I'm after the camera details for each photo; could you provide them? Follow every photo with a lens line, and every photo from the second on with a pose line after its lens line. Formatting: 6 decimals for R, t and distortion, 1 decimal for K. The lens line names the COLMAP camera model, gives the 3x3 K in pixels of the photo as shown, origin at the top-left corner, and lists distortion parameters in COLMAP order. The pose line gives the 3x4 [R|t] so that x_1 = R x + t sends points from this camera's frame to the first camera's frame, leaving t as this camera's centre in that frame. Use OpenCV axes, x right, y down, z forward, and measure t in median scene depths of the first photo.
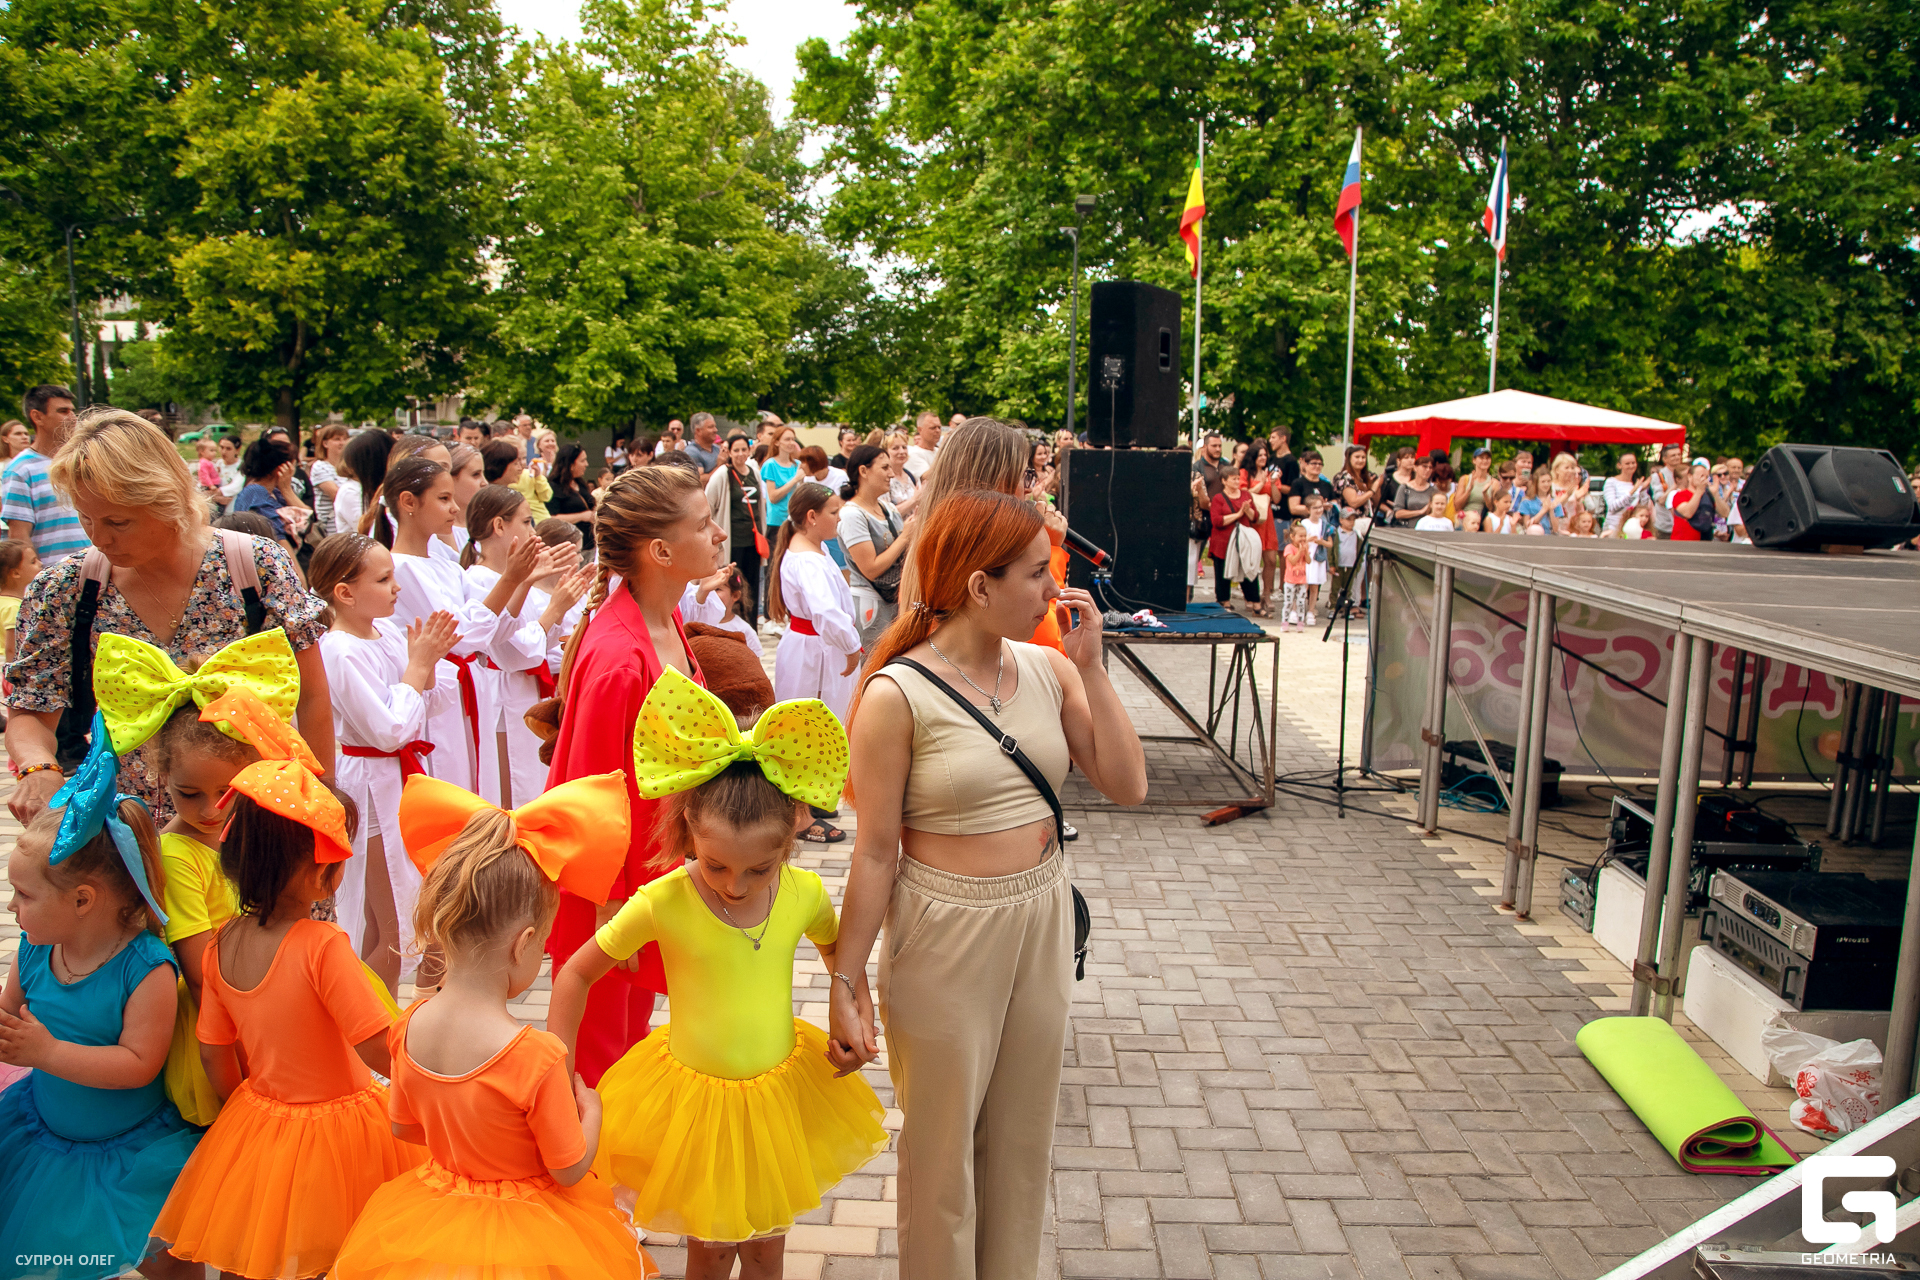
lens RADIAL K [[1331.4, 0, 961.6], [0, 1331.4, 642.7], [0, 0, 1]] dist [-0.005520, -0.001620]
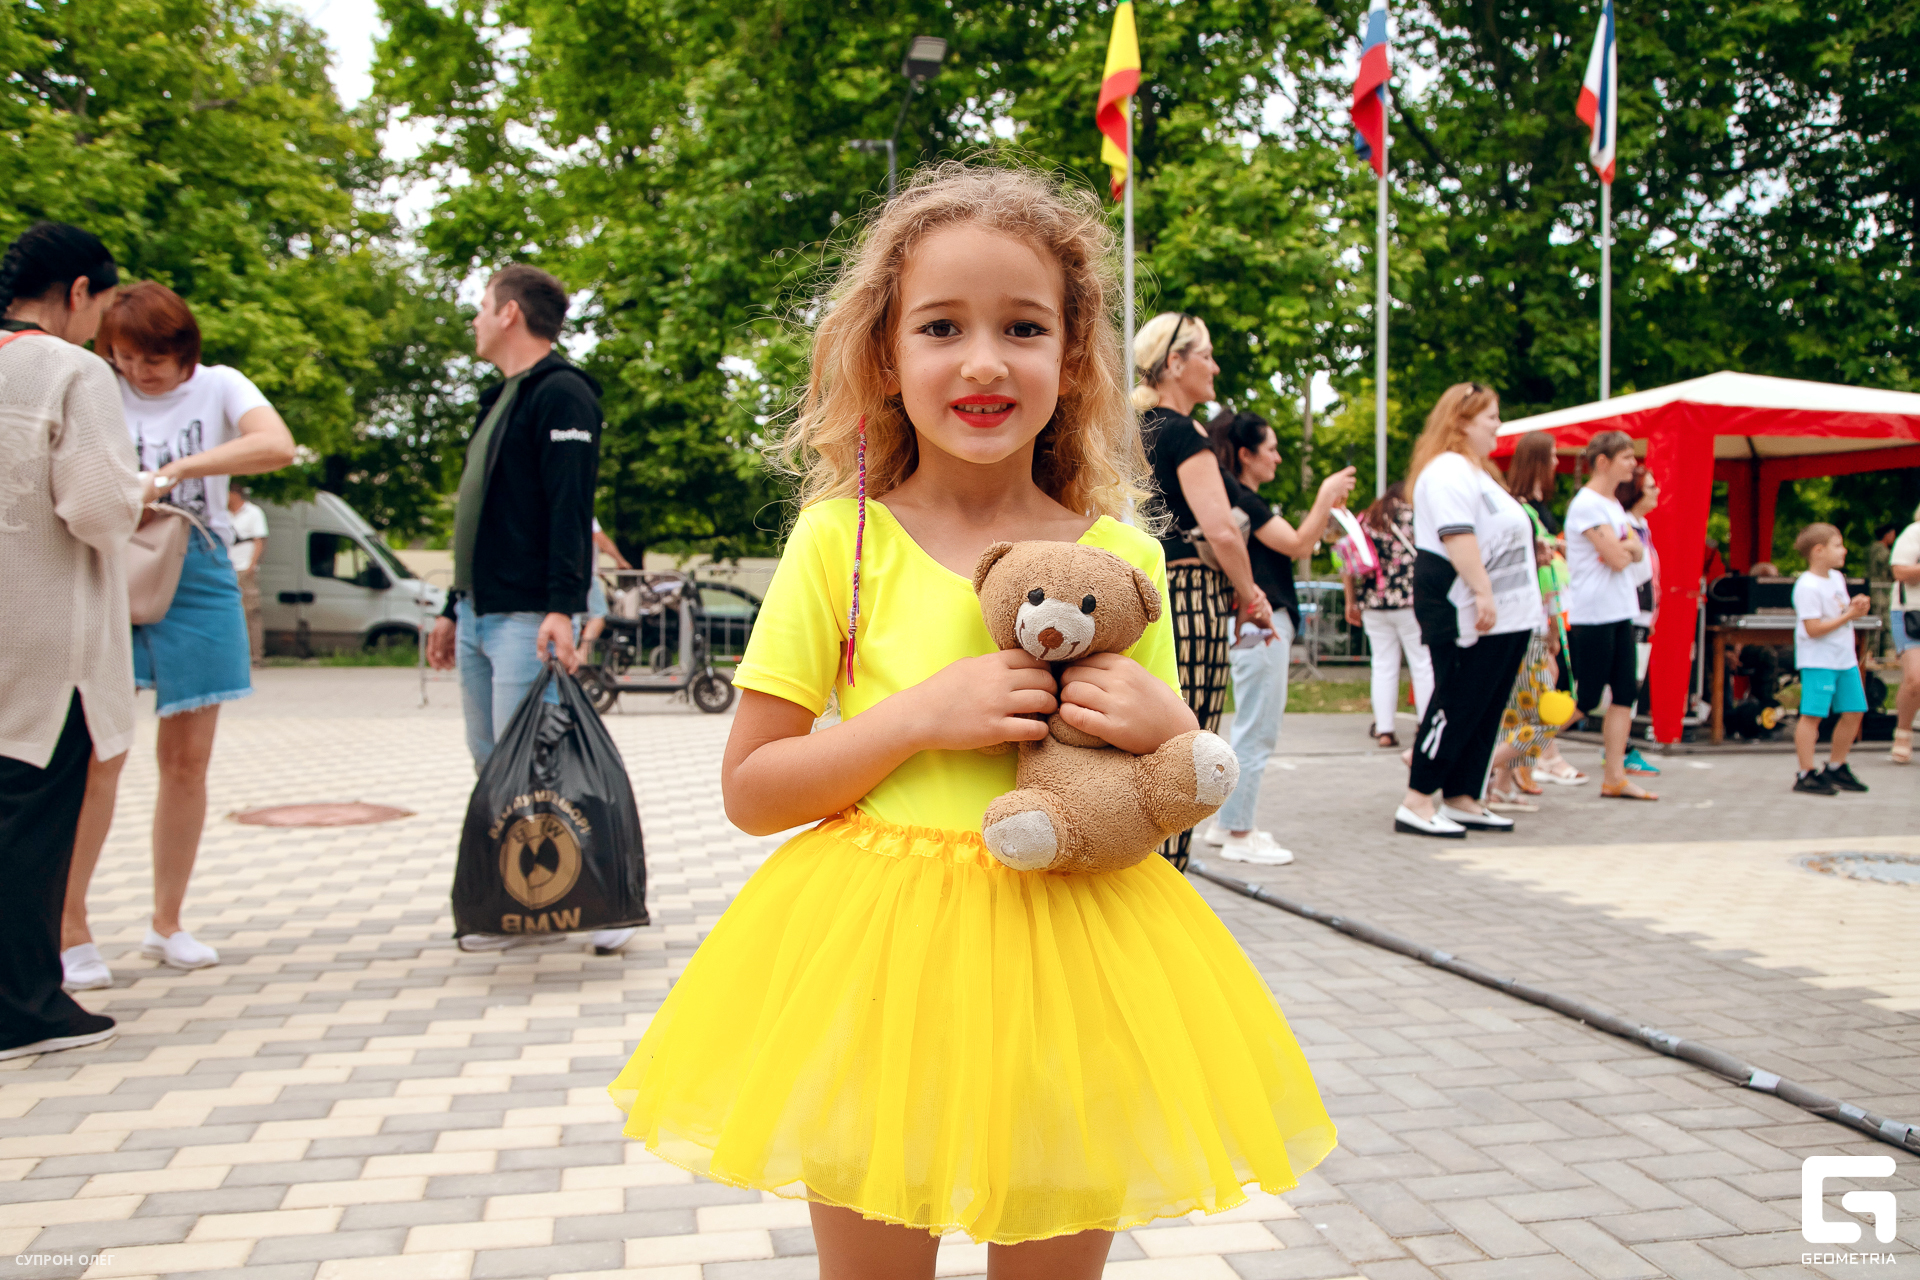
lens RADIAL K [[1556.3, 0, 960.8], [0, 1556.3, 636.1], [0, 0, 1]] dist [0.003581, 0.001716]
pose [[0.973551, -0.025152, 0.227083, -0.030870], [0.050184, 0.993190, -0.105142, -0.018943], [-0.222892, 0.113757, 0.968183, 0.283565]]
